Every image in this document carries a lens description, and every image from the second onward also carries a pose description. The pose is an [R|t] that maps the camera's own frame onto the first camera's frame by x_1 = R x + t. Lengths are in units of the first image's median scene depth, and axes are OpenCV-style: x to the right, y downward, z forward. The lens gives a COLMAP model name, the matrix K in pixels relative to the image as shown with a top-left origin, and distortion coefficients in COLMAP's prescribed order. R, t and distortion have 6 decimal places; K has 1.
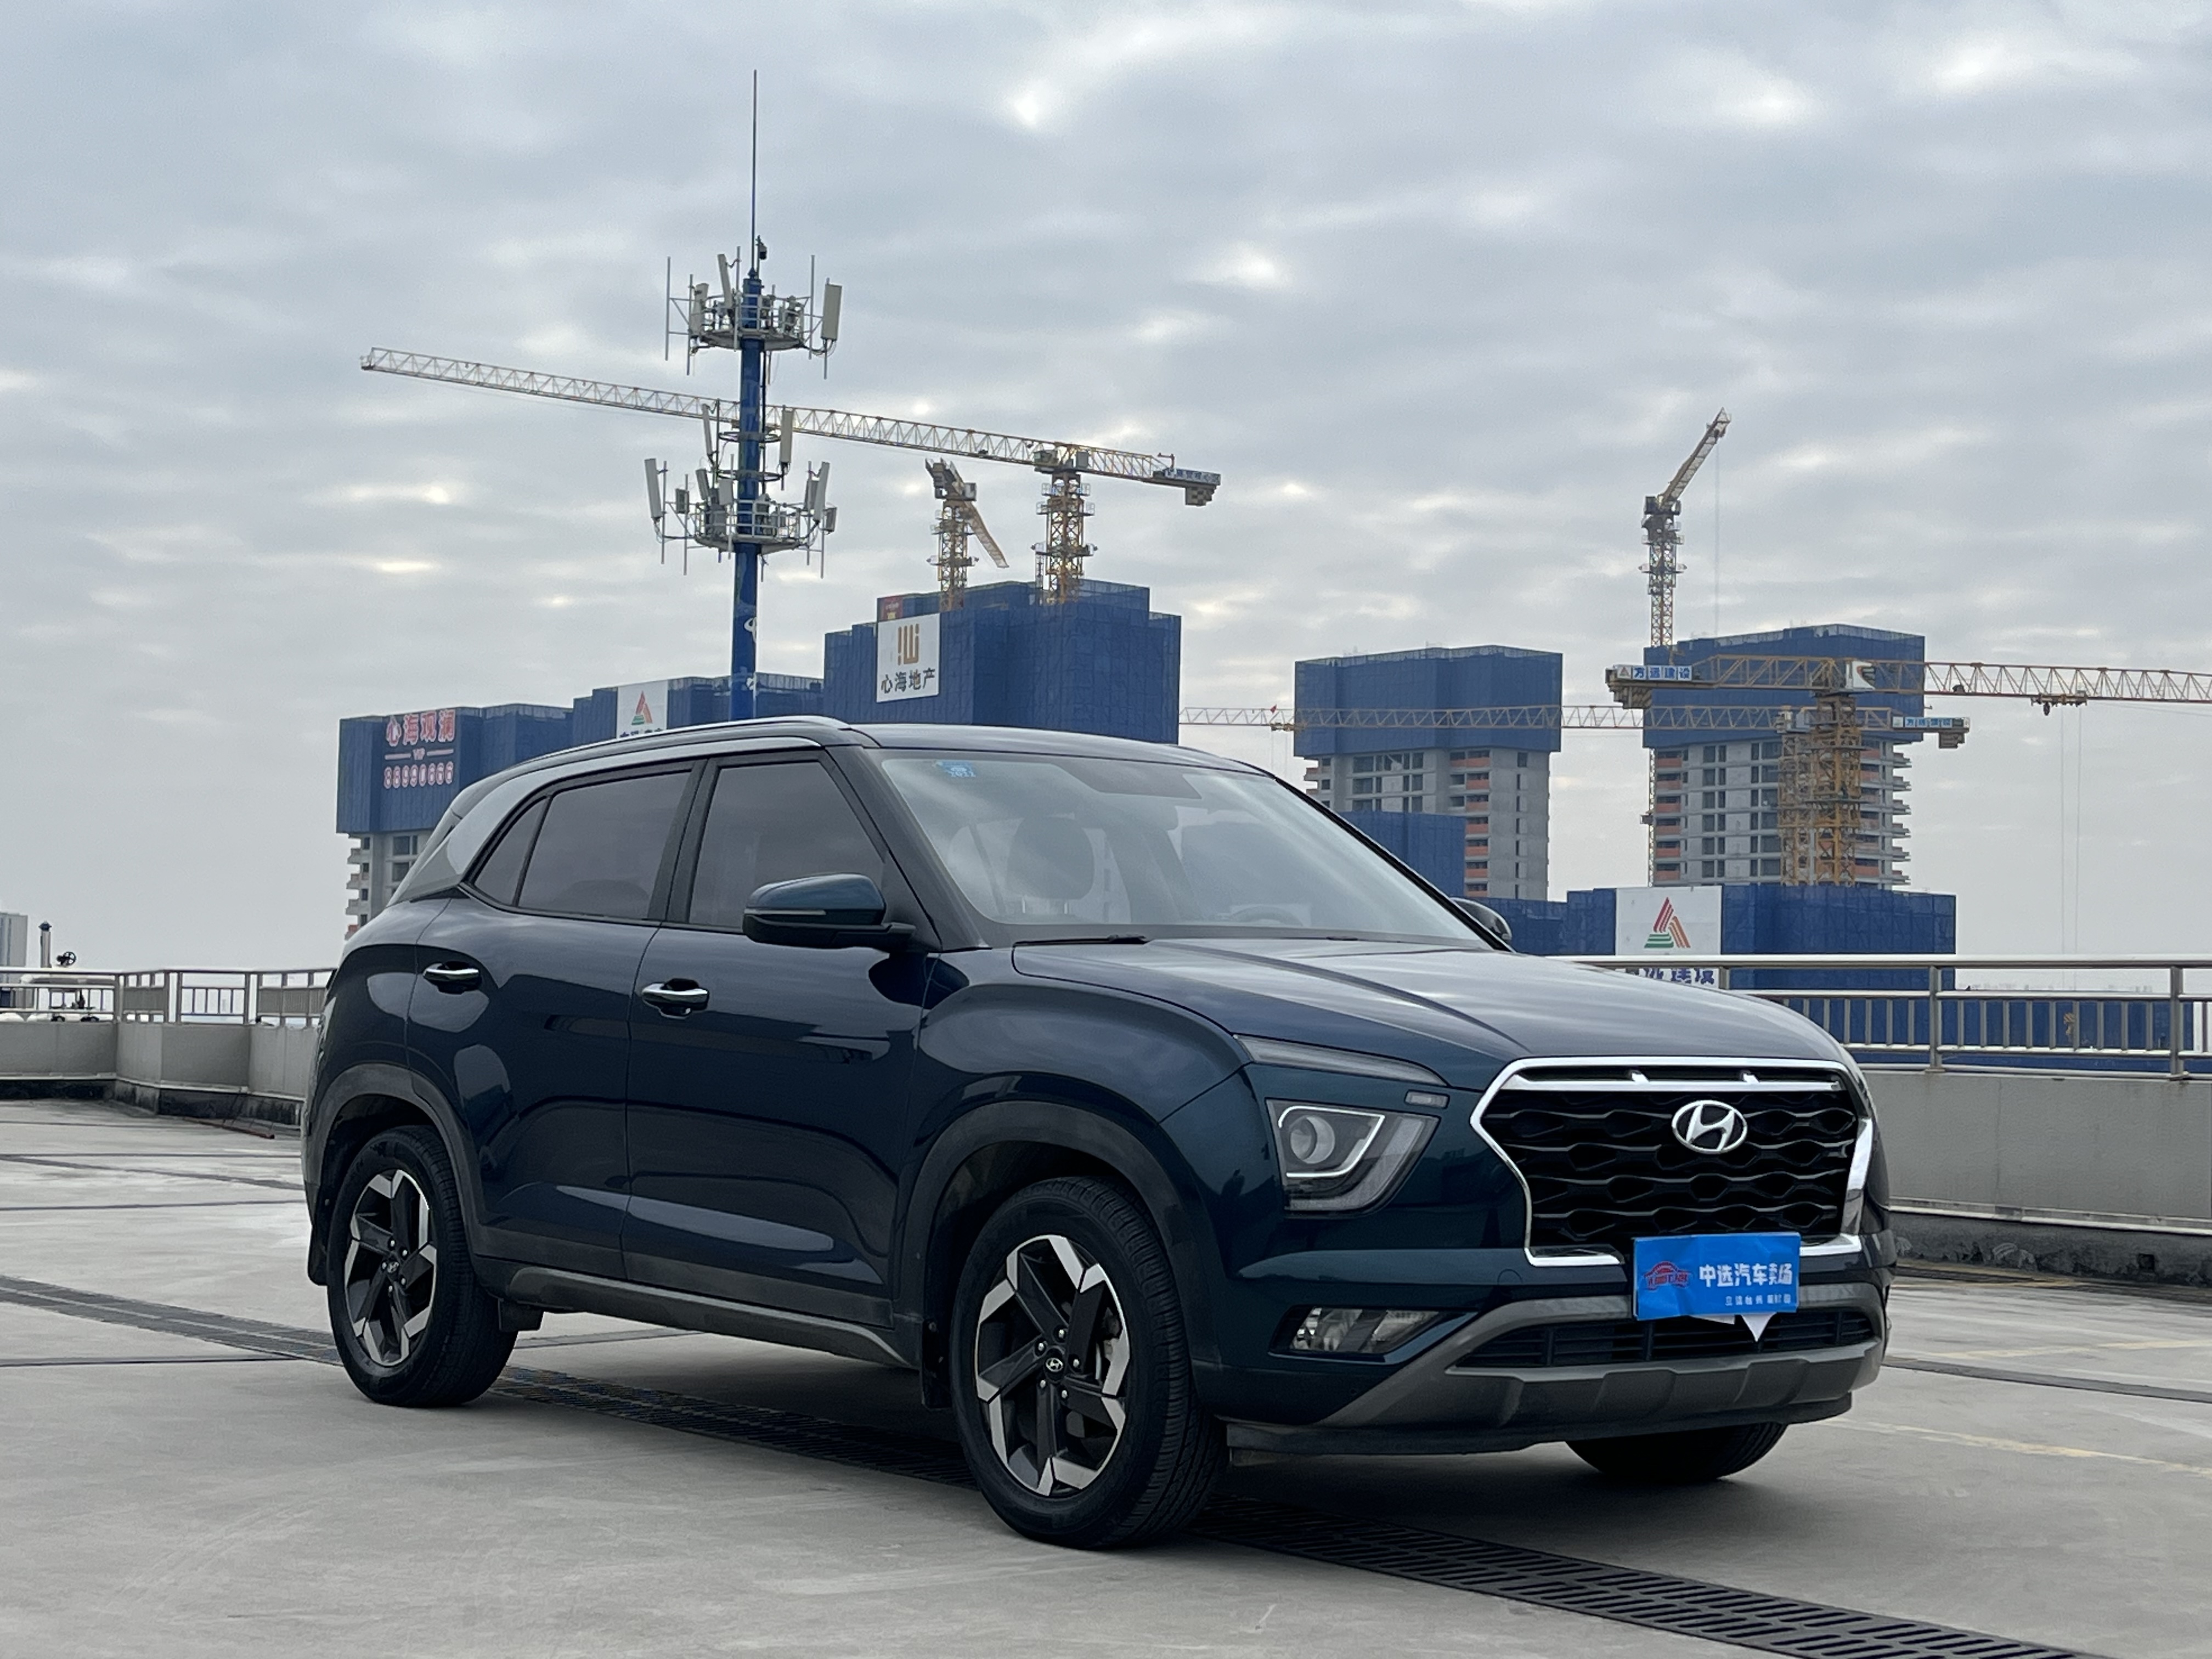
lens RADIAL K [[3405.2, 0, 1106.0], [0, 3405.2, 829.5], [0, 0, 1]] dist [0.133902, -0.107802]
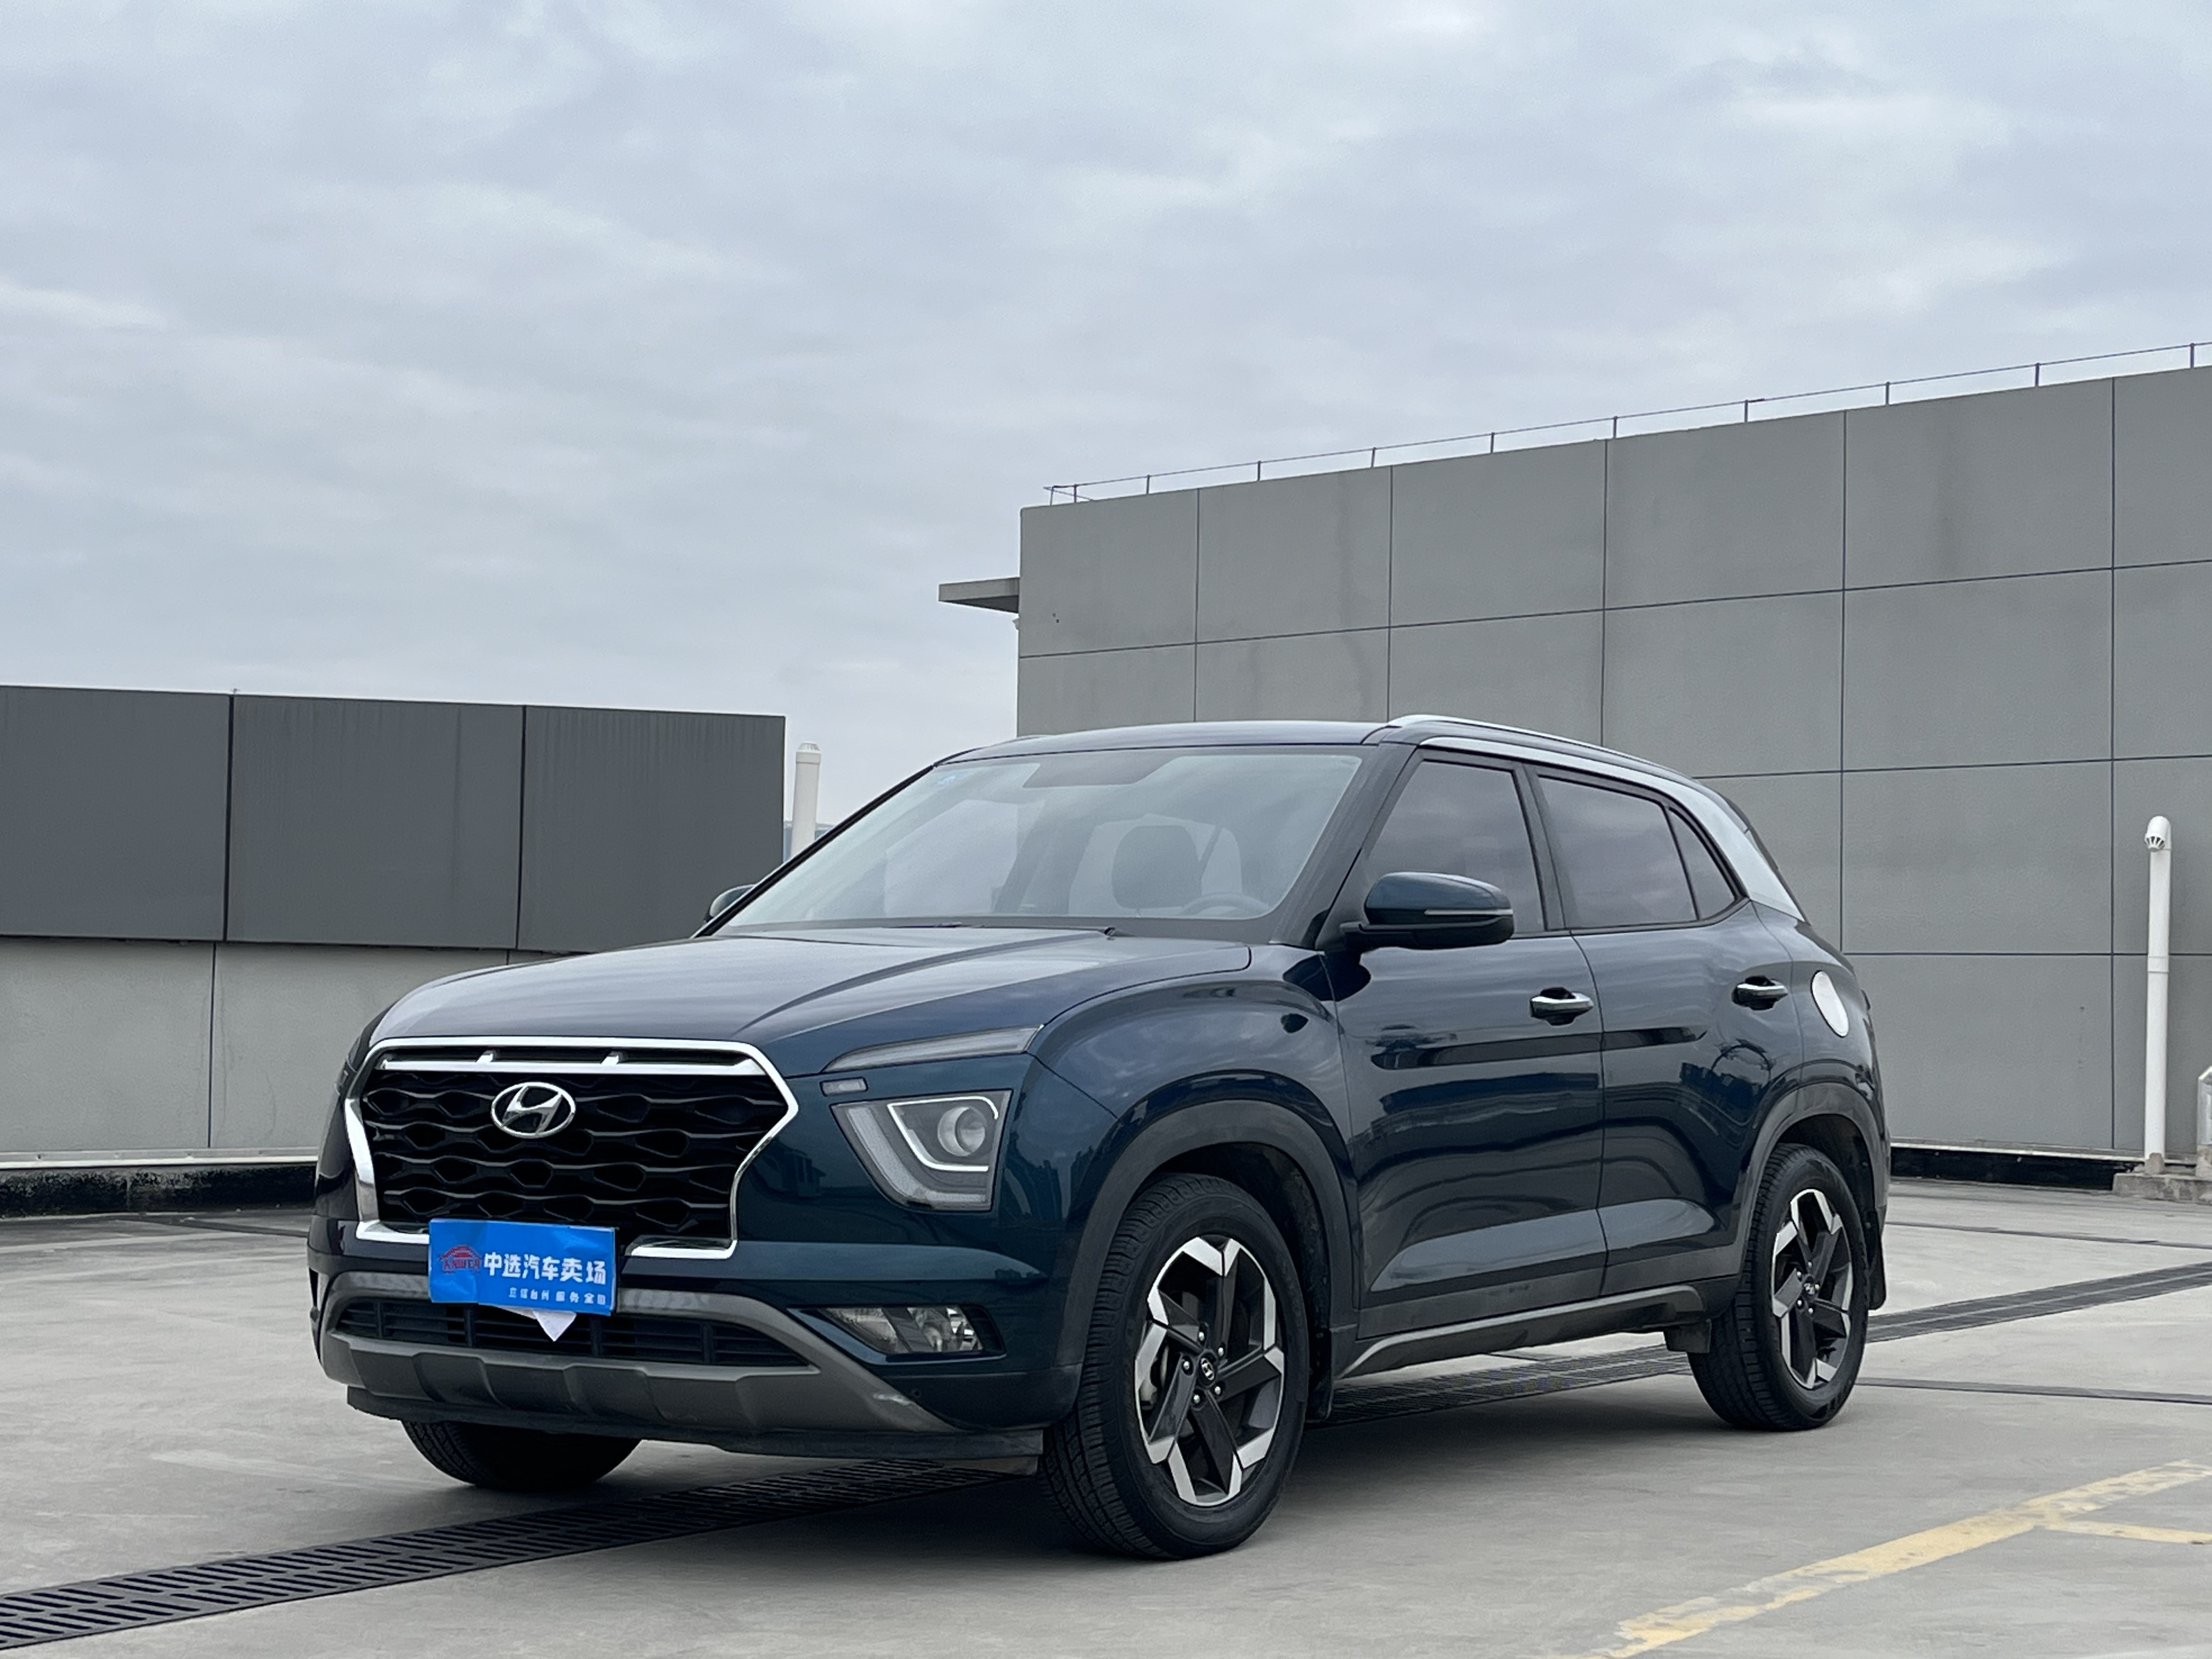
lens RADIAL K [[3405.2, 0, 1106.0], [0, 3405.2, 829.5], [0, 0, 1]] dist [0.133902, -0.107802]
pose [[0.273762, -0.071772, -0.959116, 1.137736], [0.045670, 0.997057, -0.061576, 0.075054], [0.960712, -0.026946, 0.276235, 0.892891]]
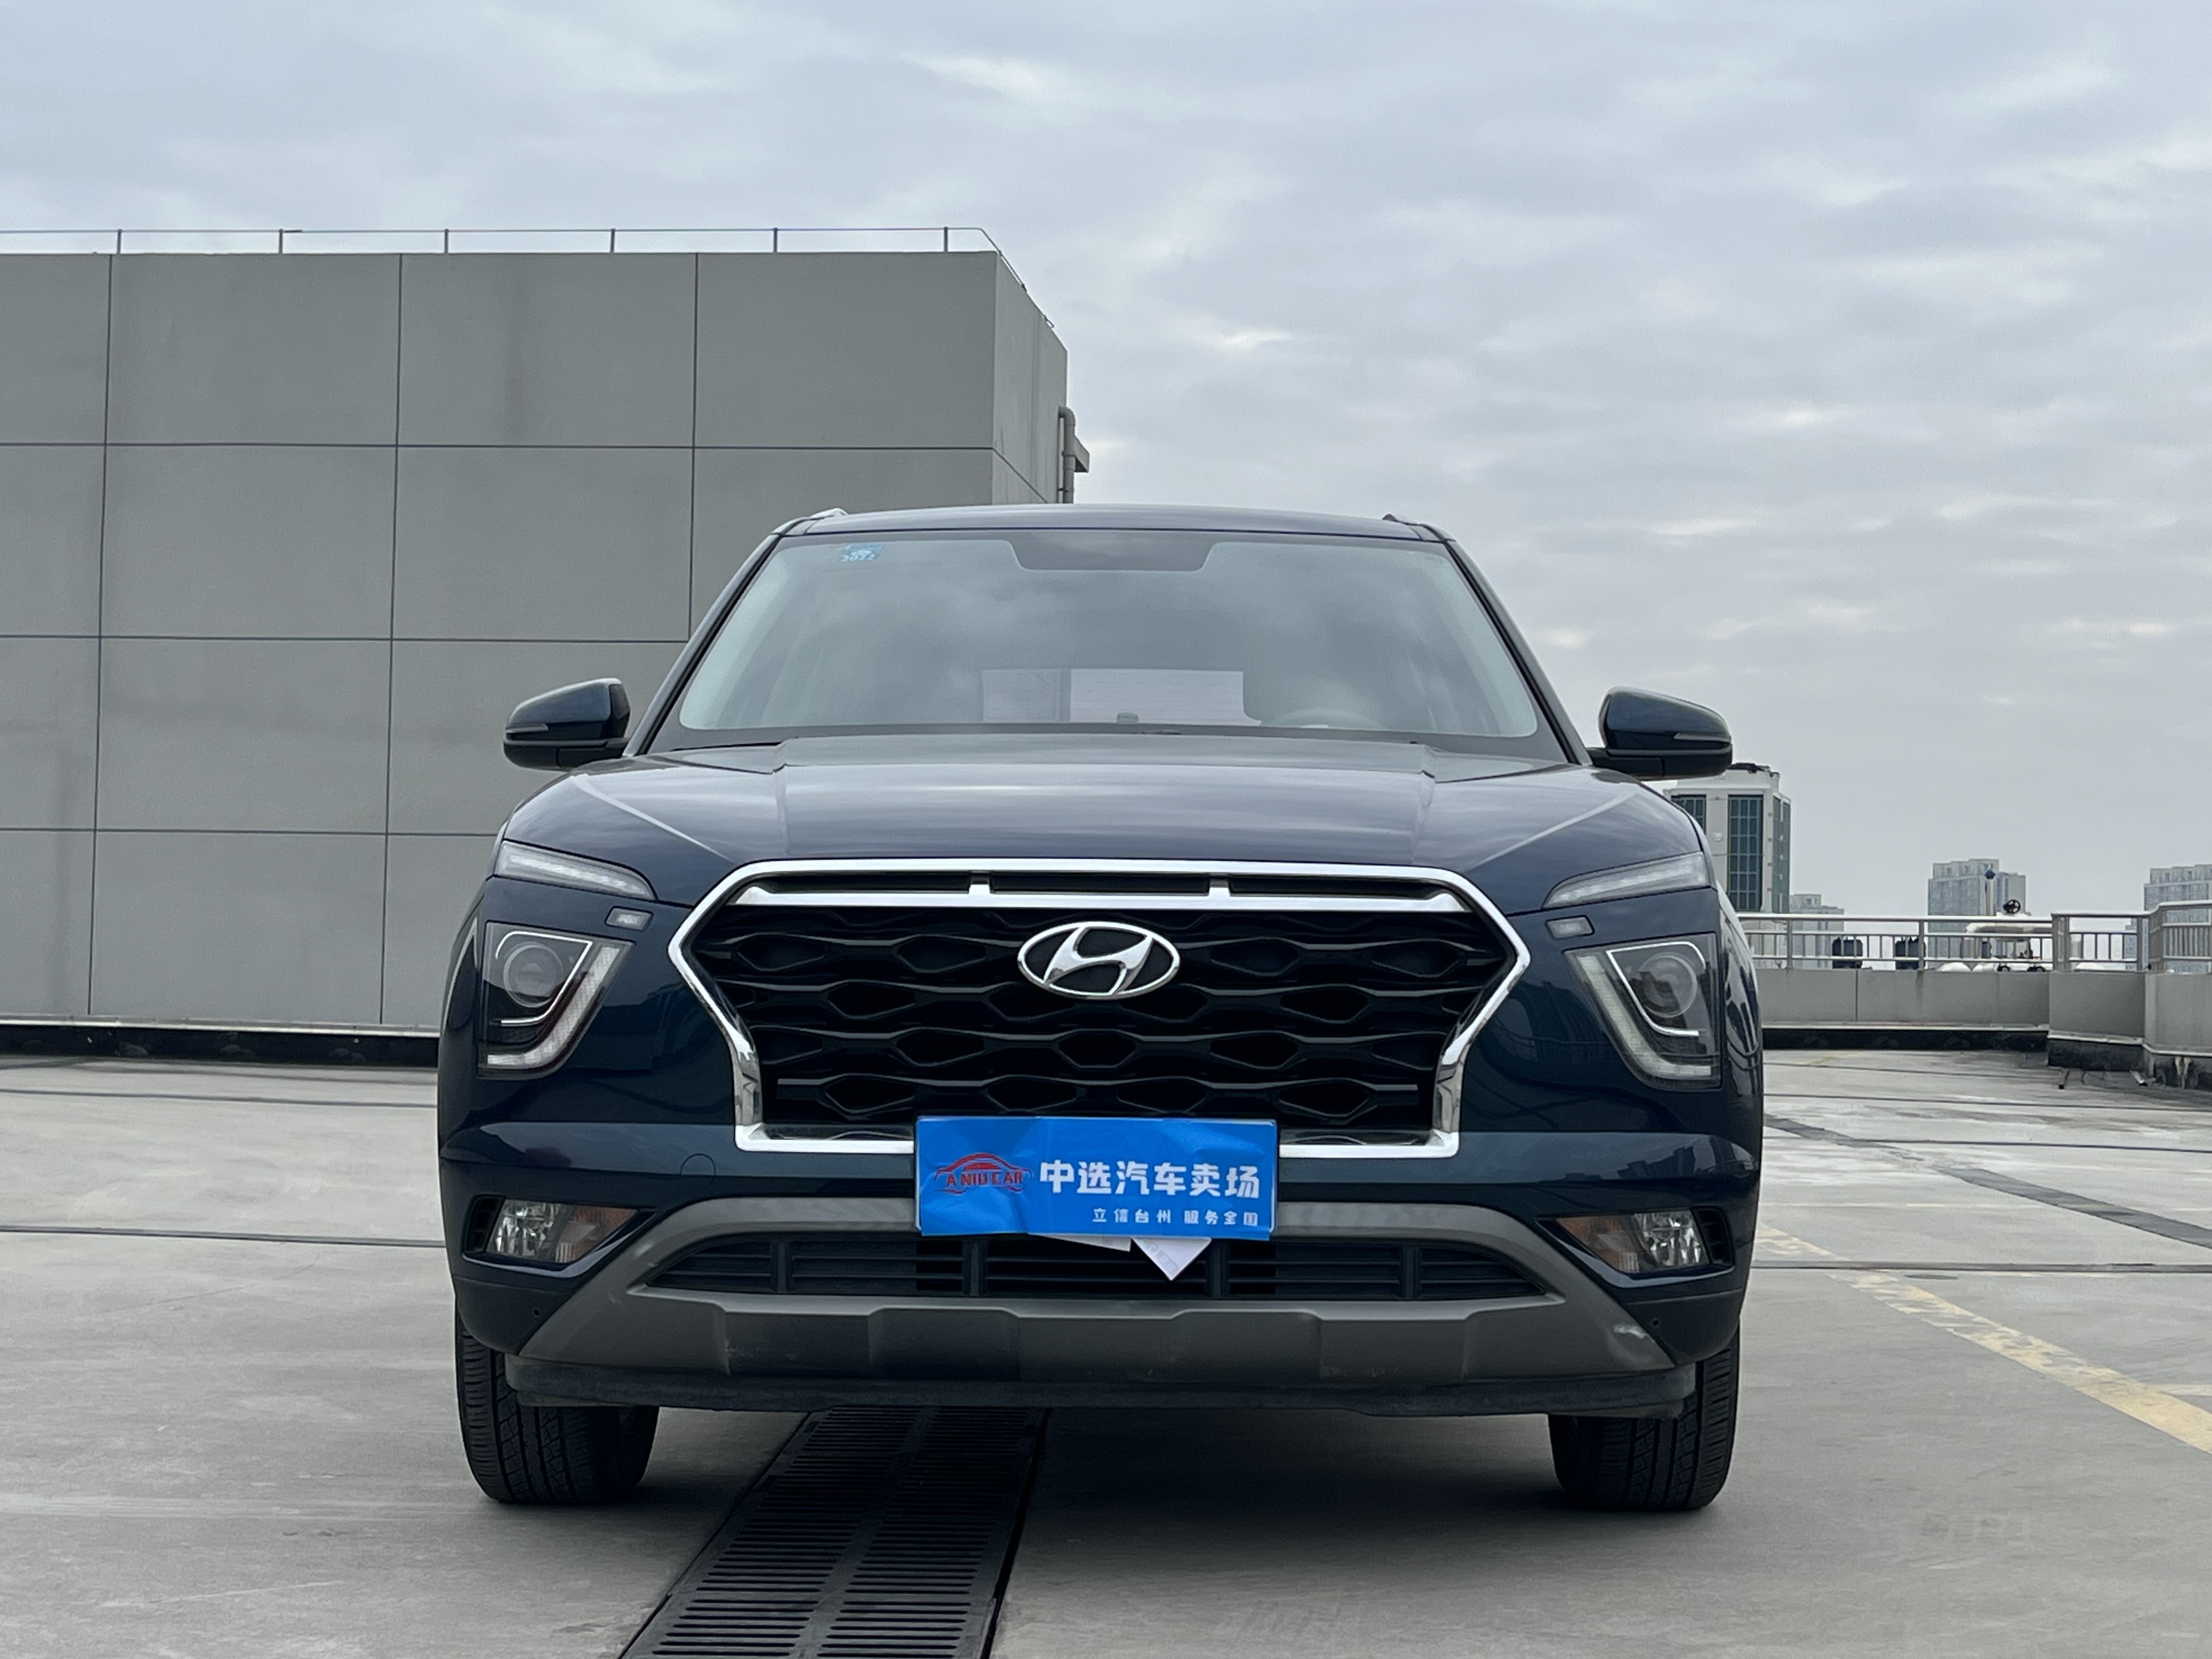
lens RADIAL K [[3405.2, 0, 1106.0], [0, 3405.2, 829.5], [0, 0, 1]] dist [0.133902, -0.107802]
pose [[0.767262, -0.032641, -0.640503, 0.612009], [0.036792, 0.999299, -0.006852, 0.065644], [0.640278, -0.018309, 0.767925, 0.481911]]
